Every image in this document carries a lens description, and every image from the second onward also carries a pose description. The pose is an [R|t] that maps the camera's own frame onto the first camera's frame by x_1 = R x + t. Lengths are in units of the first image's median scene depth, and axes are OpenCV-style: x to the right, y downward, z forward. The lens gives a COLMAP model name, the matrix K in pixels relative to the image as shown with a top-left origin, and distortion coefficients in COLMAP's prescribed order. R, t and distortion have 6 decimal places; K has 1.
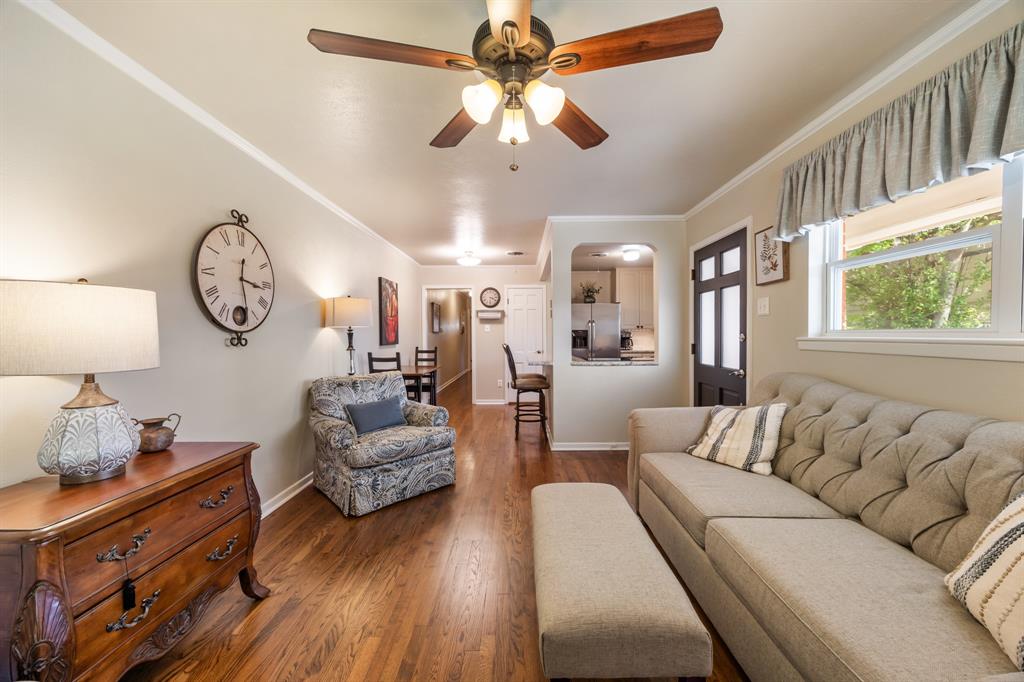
lens RADIAL K [[397.1, 0, 518.7], [0, 397.1, 339.7], [0, 0, 1]] dist [0.001024, -0.000030]
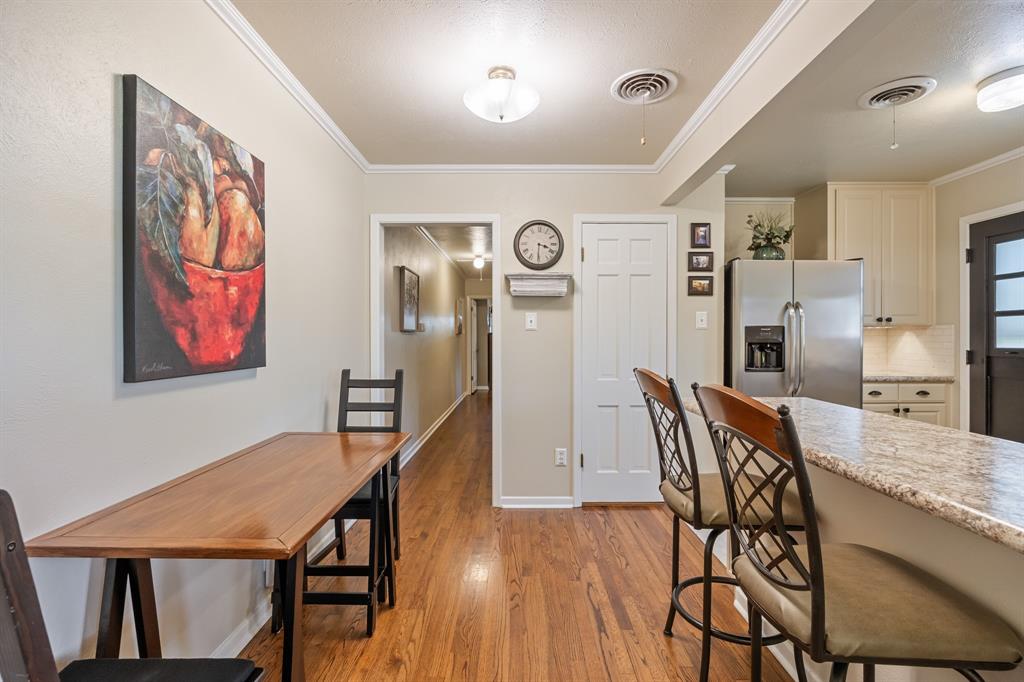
lens RADIAL K [[453.4, 0, 514.4], [0, 453.4, 338.1], [0, 0, 1]] dist [-0.001576, -0.000252]
pose [[0.999979, 0.004866, -0.004368, -0.228810], [-0.004908, 0.999941, -0.009685, -0.015908], [0.004320, 0.009707, 0.999944, 1.308714]]
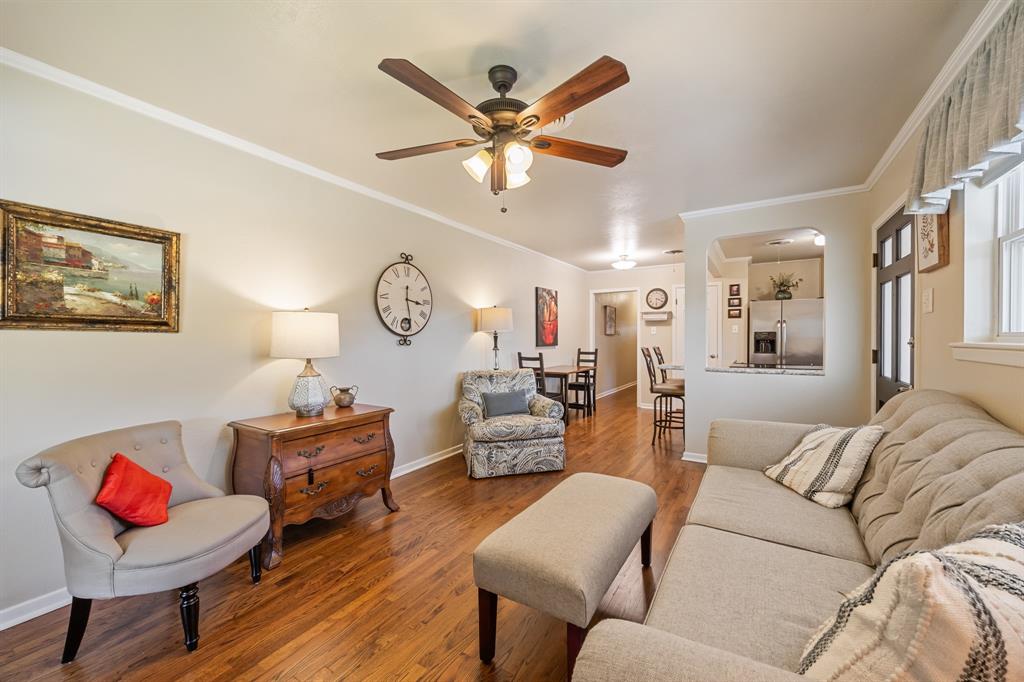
lens RADIAL K [[405.4, 0, 512.0], [0, 405.4, 341.0], [0, 0, 1]] dist [0.000853, 0.000017]
pose [[0.850699, 0.006738, -0.525609, 0.359976], [-0.007520, 0.999972, 0.000647, -0.003248], [0.525599, 0.003403, 0.850726, -0.056523]]
